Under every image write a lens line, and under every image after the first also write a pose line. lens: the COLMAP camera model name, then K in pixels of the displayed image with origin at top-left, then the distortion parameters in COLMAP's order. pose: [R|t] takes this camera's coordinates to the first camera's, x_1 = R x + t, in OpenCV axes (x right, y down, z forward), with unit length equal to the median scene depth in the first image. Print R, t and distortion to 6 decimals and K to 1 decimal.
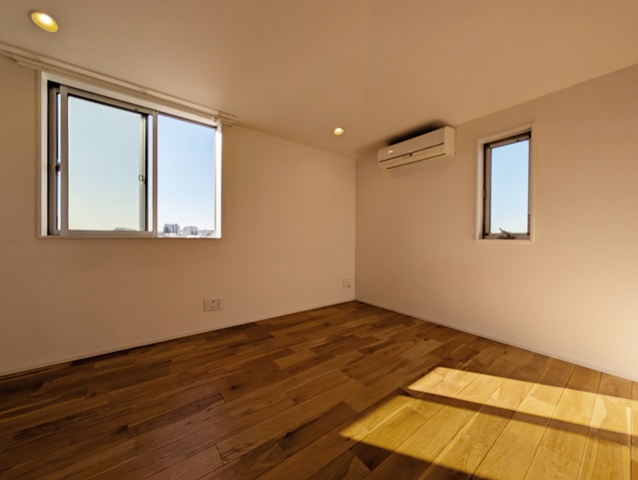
lens RADIAL K [[240.4, 0, 314.8], [0, 240.4, 239.9], [0, 0, 1]] dist [-0.002550, 0.001271]
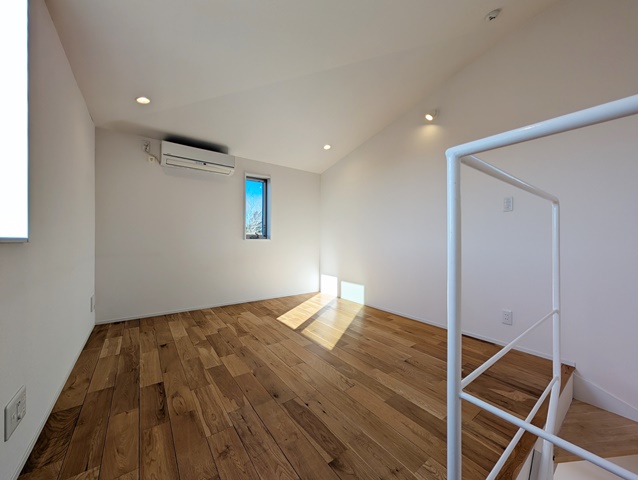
lens RADIAL K [[240.4, 0, 318.8], [0, 240.4, 239.9], [0, 0, 1]] dist [-0.002550, 0.001271]
pose [[0.004716, -0.010532, 0.999933, -0.978307], [-0.000332, 0.999944, 0.010534, -0.015244], [-0.999989, -0.000382, 0.004713, 0.623728]]
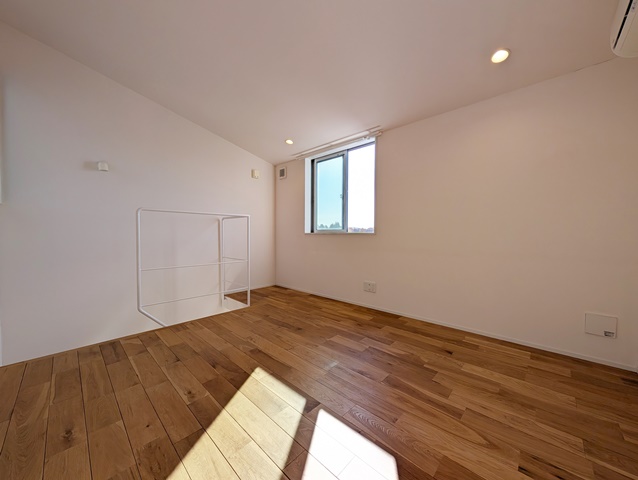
lens RADIAL K [[240.4, 0, 317.5], [0, 240.4, 237.3], [0, 0, 1]] dist [-0.002550, 0.001271]
pose [[0.164718, 0.007508, -0.986312, 0.916604], [-0.007381, 0.999952, 0.006379, 0.008185], [0.986313, 0.006229, 0.164765, 0.644045]]
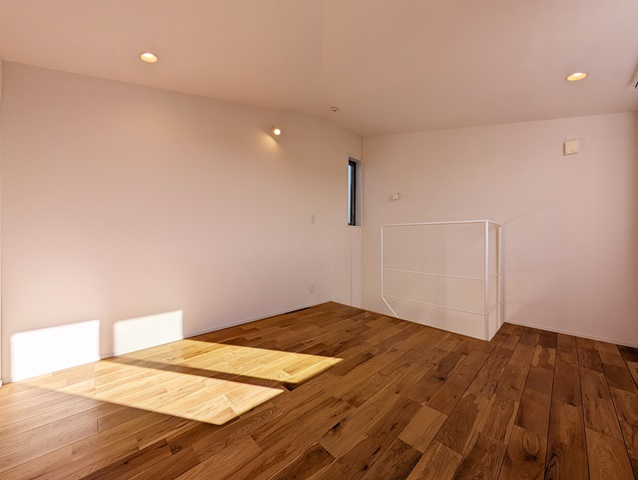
lens RADIAL K [[240.4, 0, 315.1], [0, 240.4, 239.5], [0, 0, 1]] dist [-0.002550, 0.001271]
pose [[-0.993236, -0.012974, -0.115390, 0.285550], [-0.013507, 0.999901, 0.003843, -0.018426], [0.115329, 0.005375, -0.993313, 1.534032]]
